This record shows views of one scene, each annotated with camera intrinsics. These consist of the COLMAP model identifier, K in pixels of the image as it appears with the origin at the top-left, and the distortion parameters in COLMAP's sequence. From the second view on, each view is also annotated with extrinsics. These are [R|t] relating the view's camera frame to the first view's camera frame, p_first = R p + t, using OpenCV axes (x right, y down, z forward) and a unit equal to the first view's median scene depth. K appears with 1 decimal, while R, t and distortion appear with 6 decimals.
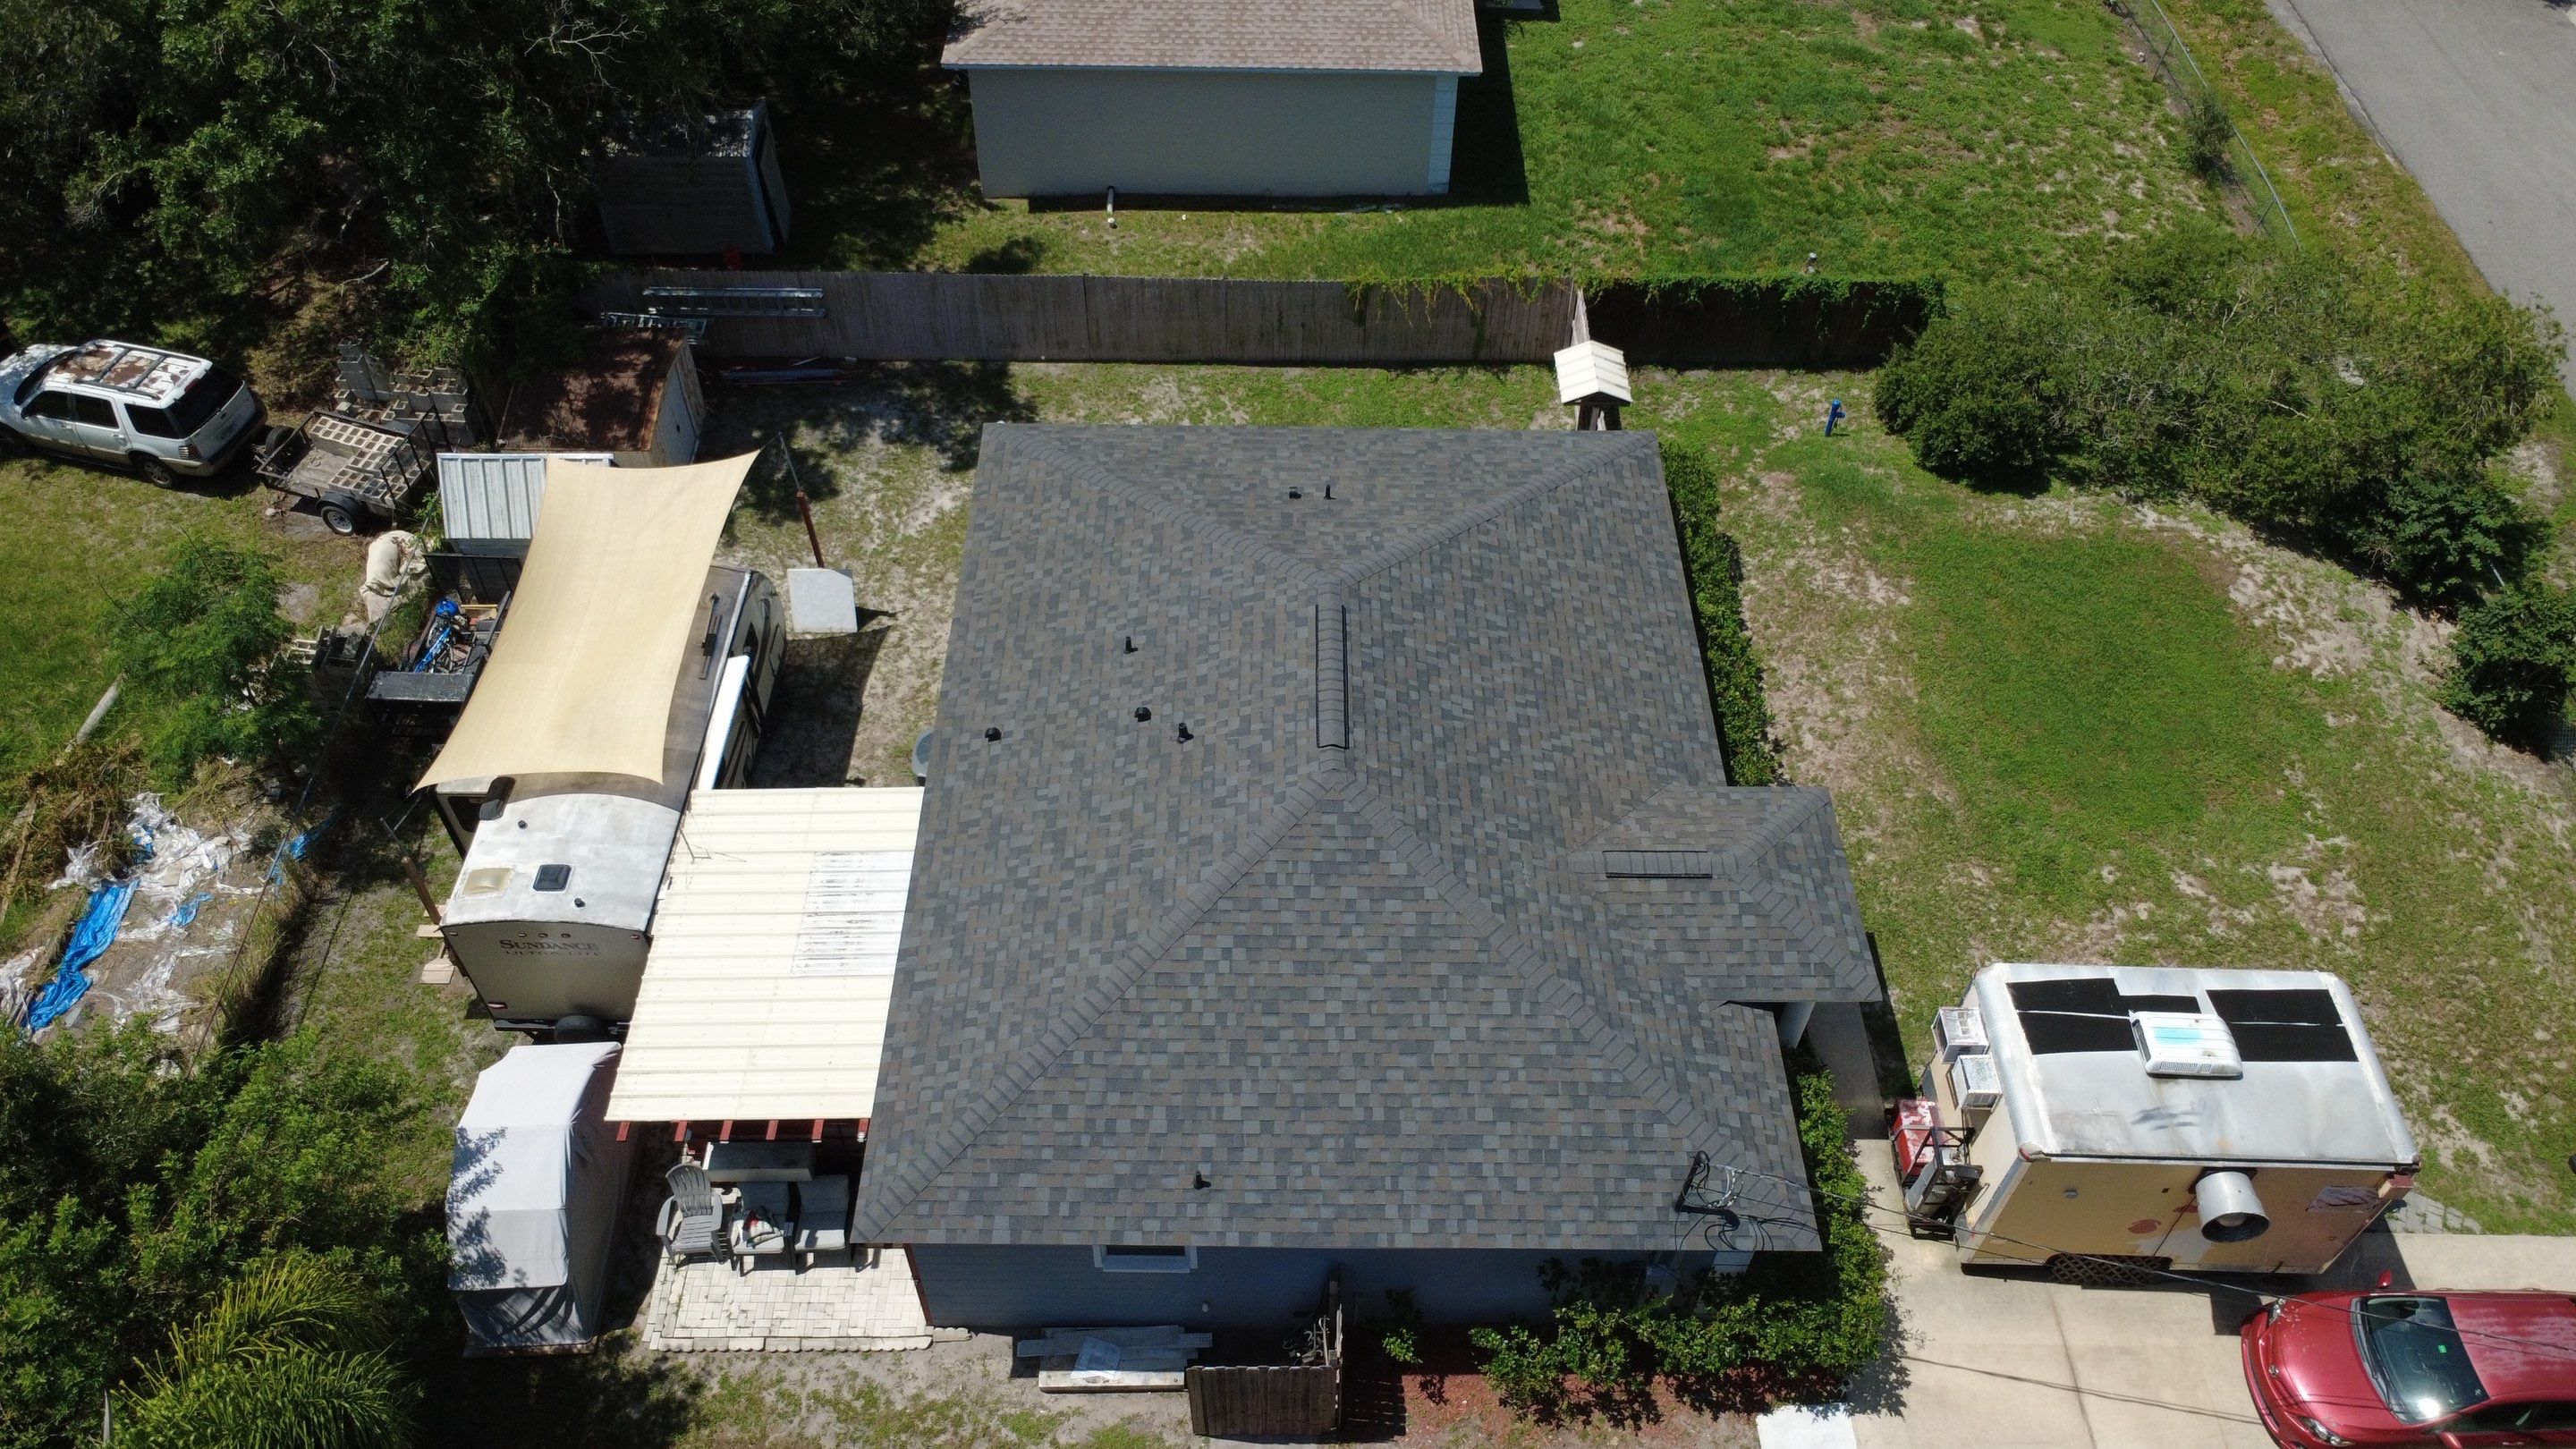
lens RADIAL K [[1876.0, 0, 1283.4], [0, 1876.0, 723.7], [0, 0, 1]] dist [0.002089, -0.001402]
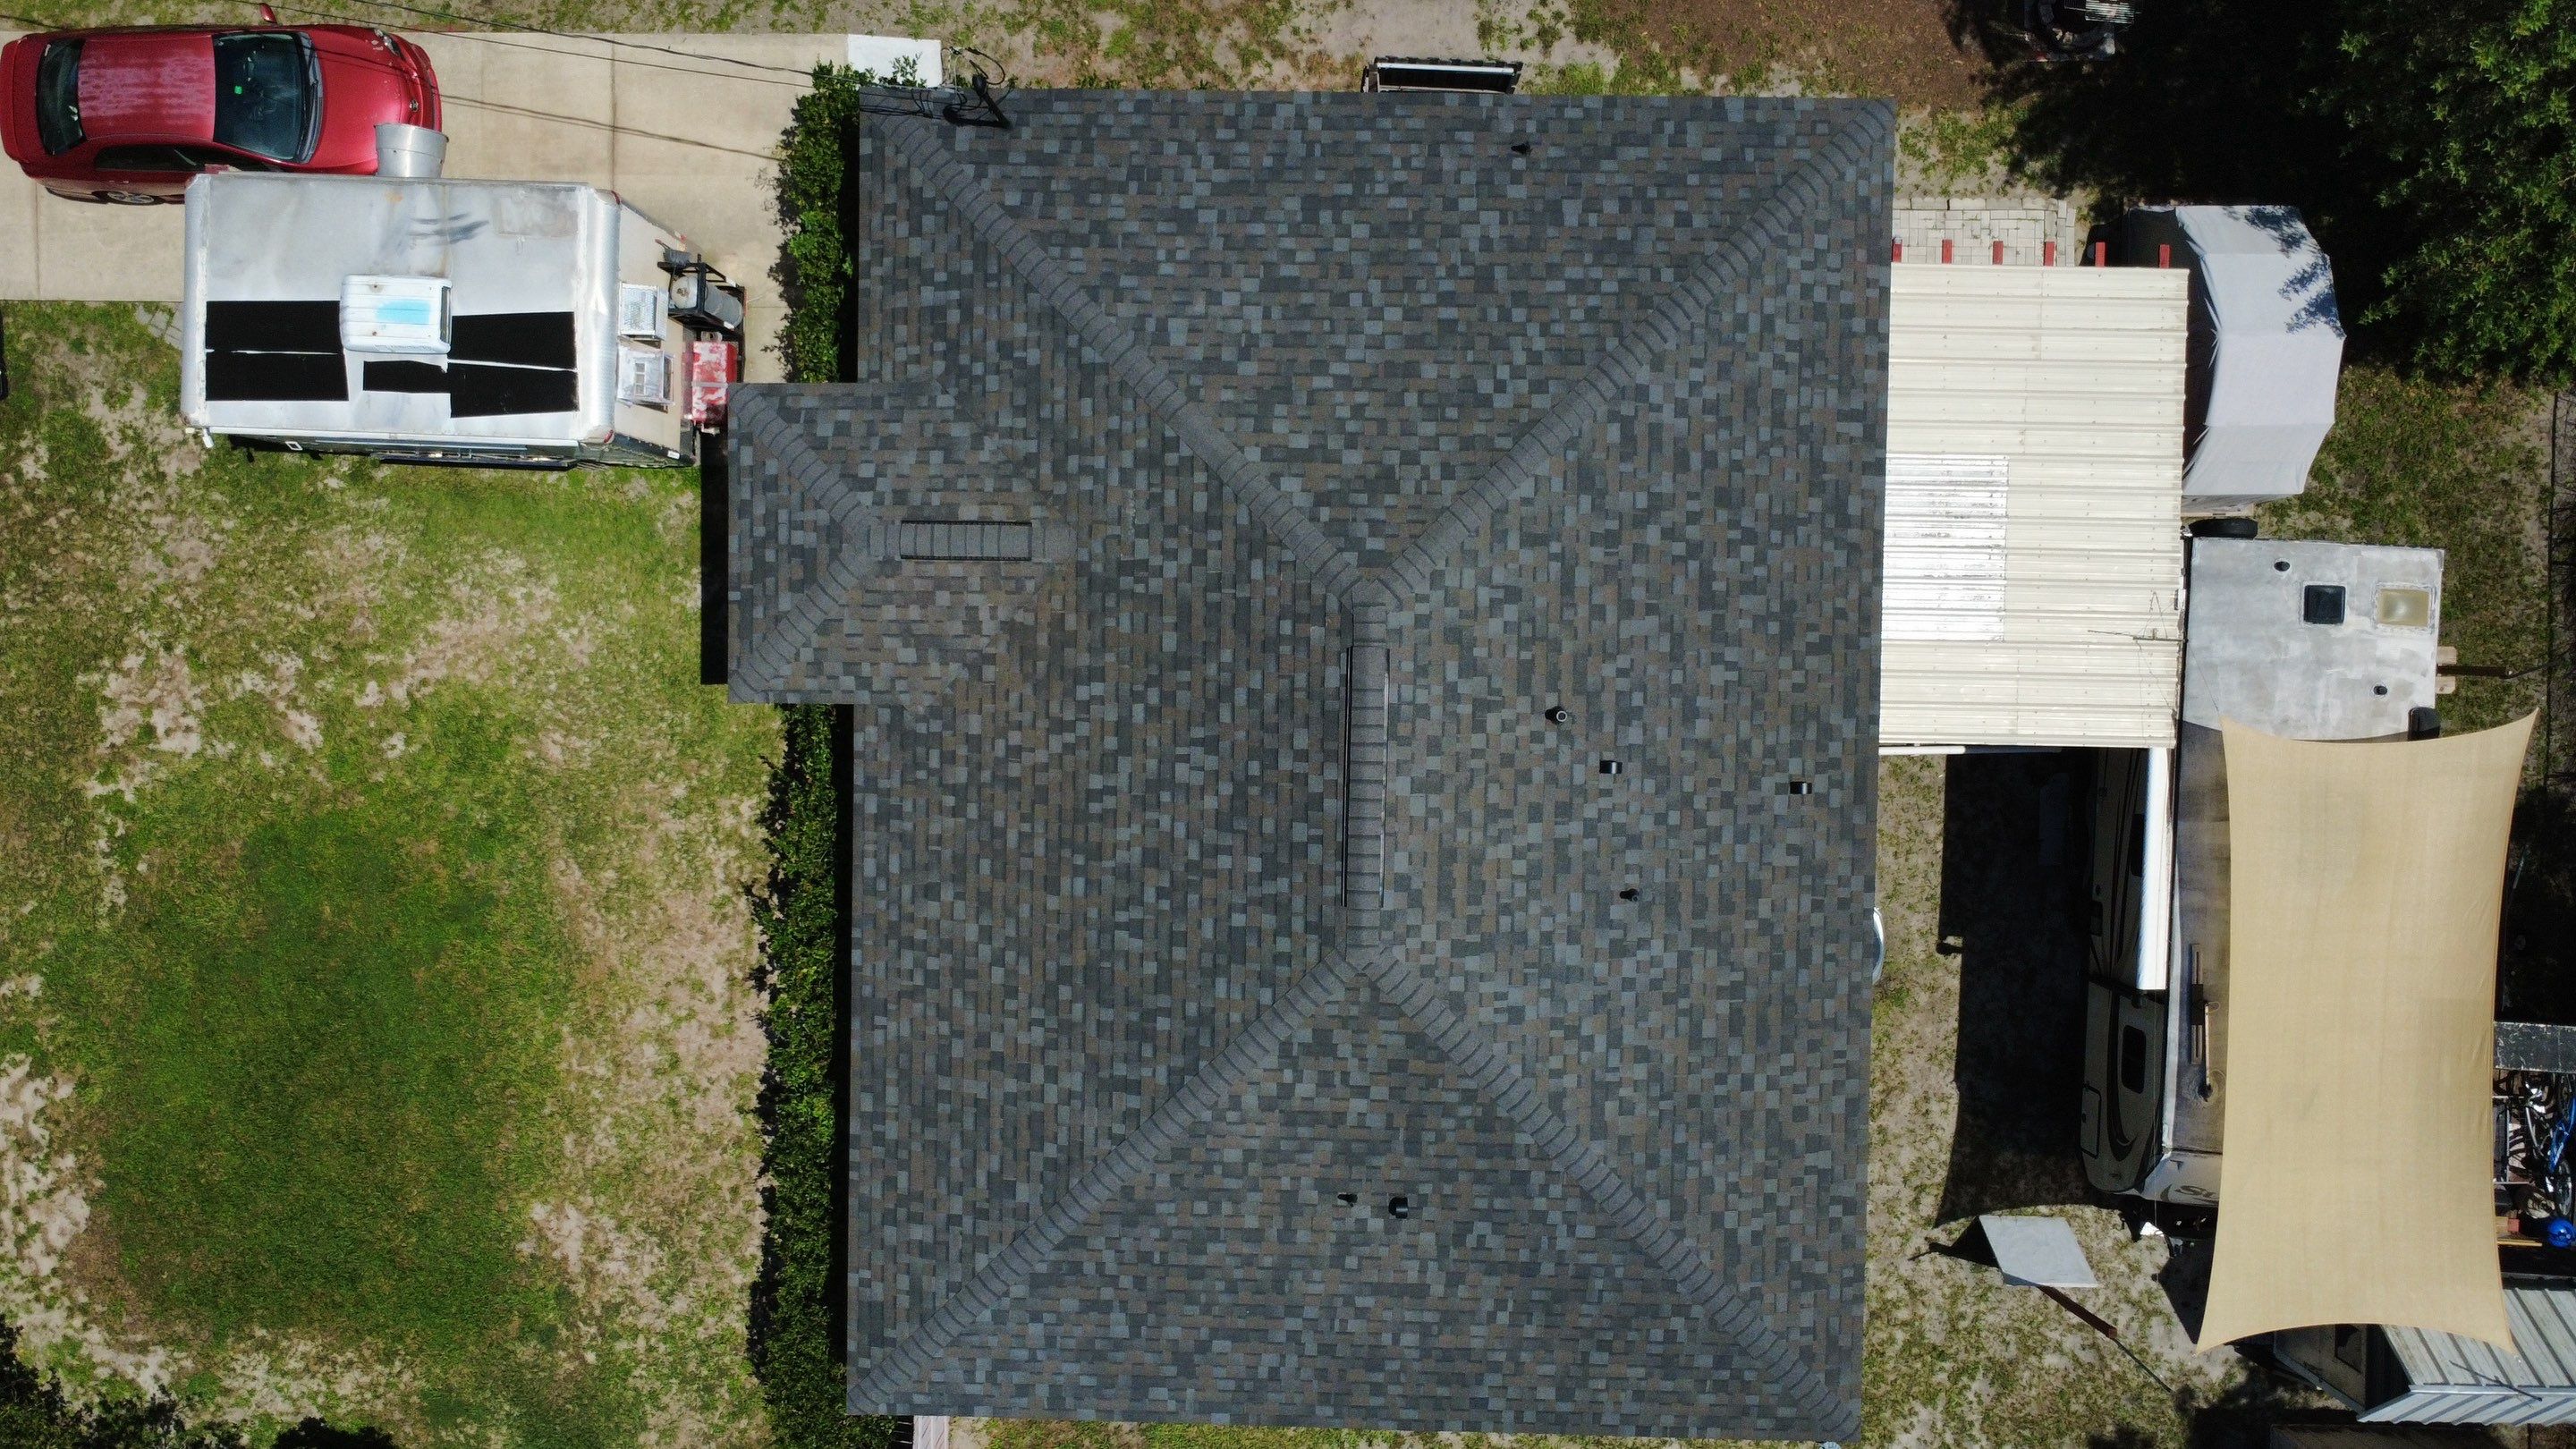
lens RADIAL K [[1876.0, 0, 1284.0], [0, 1876.0, 718.2], [0, 0, 1]] dist [0.002089, -0.001402]
pose [[-0.999796, -0.017642, 0.009830, 0.046380], [0.019850, -0.768834, 0.639140, -0.441406], [-0.003718, 0.639205, 0.769027, 0.375002]]
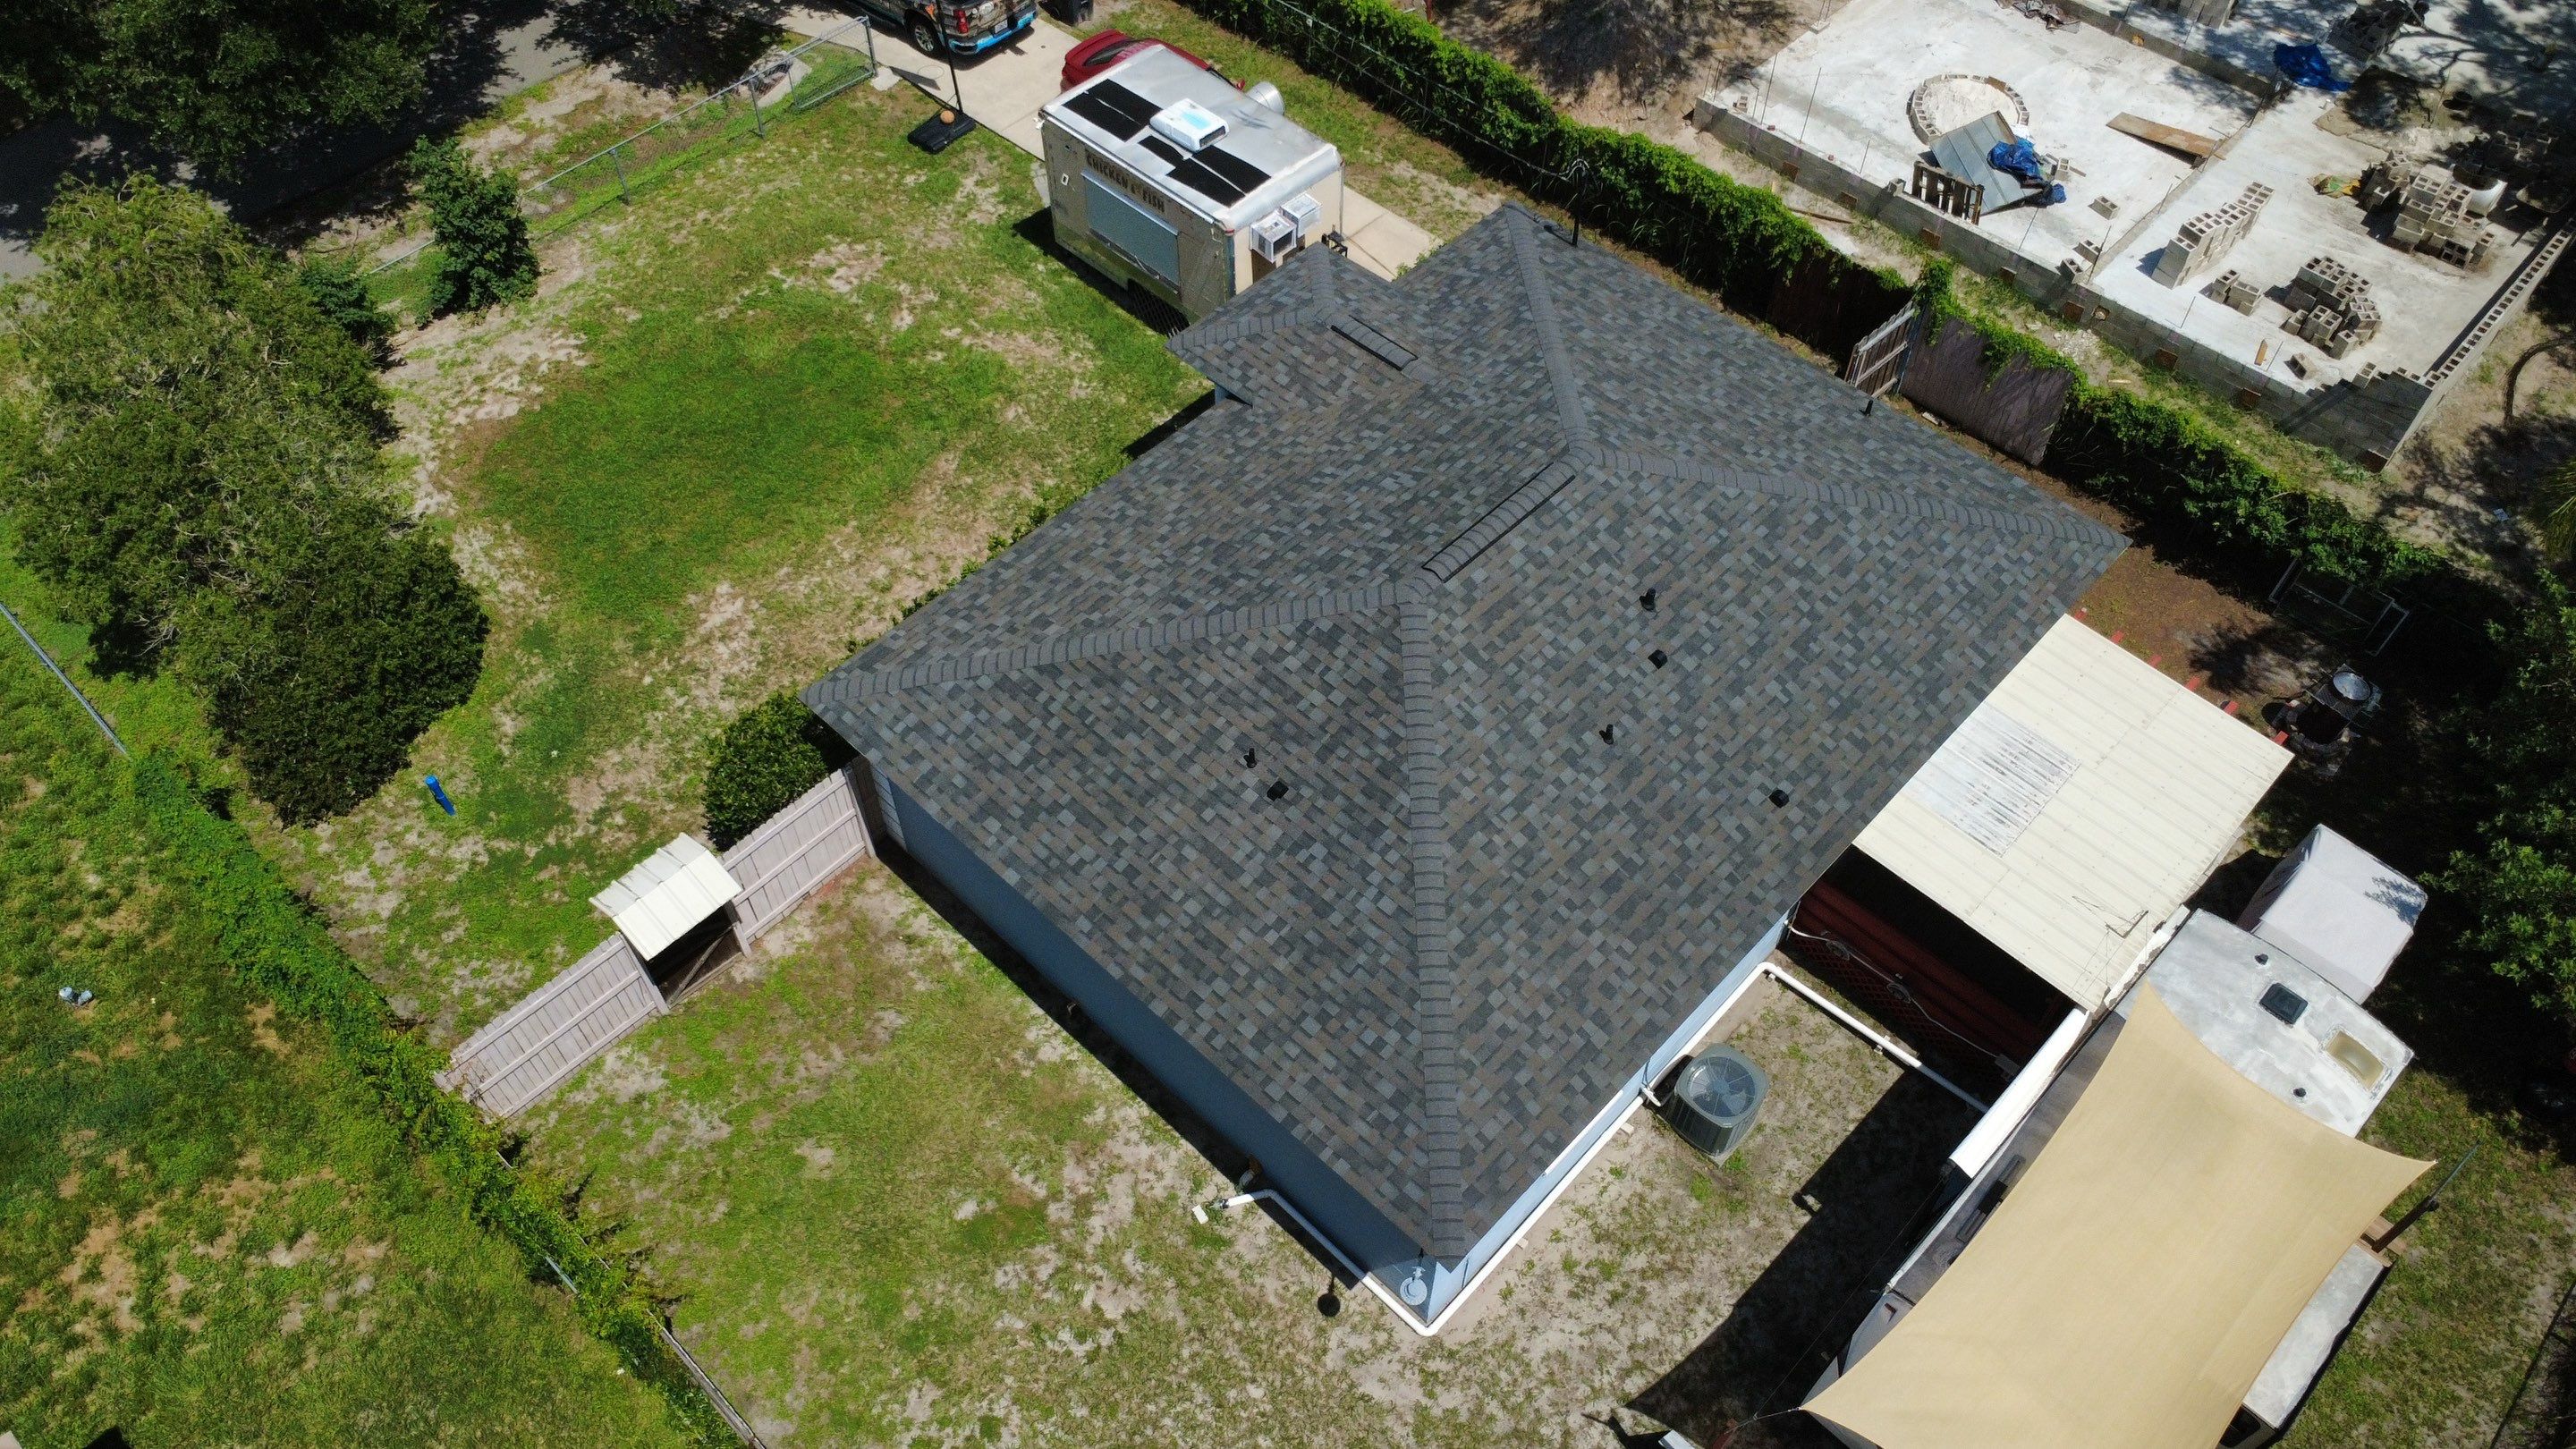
lens RADIAL K [[1876.0, 0, 1283.7], [0, 1876.0, 720.8], [0, 0, 1]] dist [0.002089, -0.001402]
pose [[-0.722556, -0.552456, 0.415579, -0.314665], [0.510733, -0.021459, 0.859472, -0.819324], [-0.465902, 0.833266, 0.297662, 0.776018]]
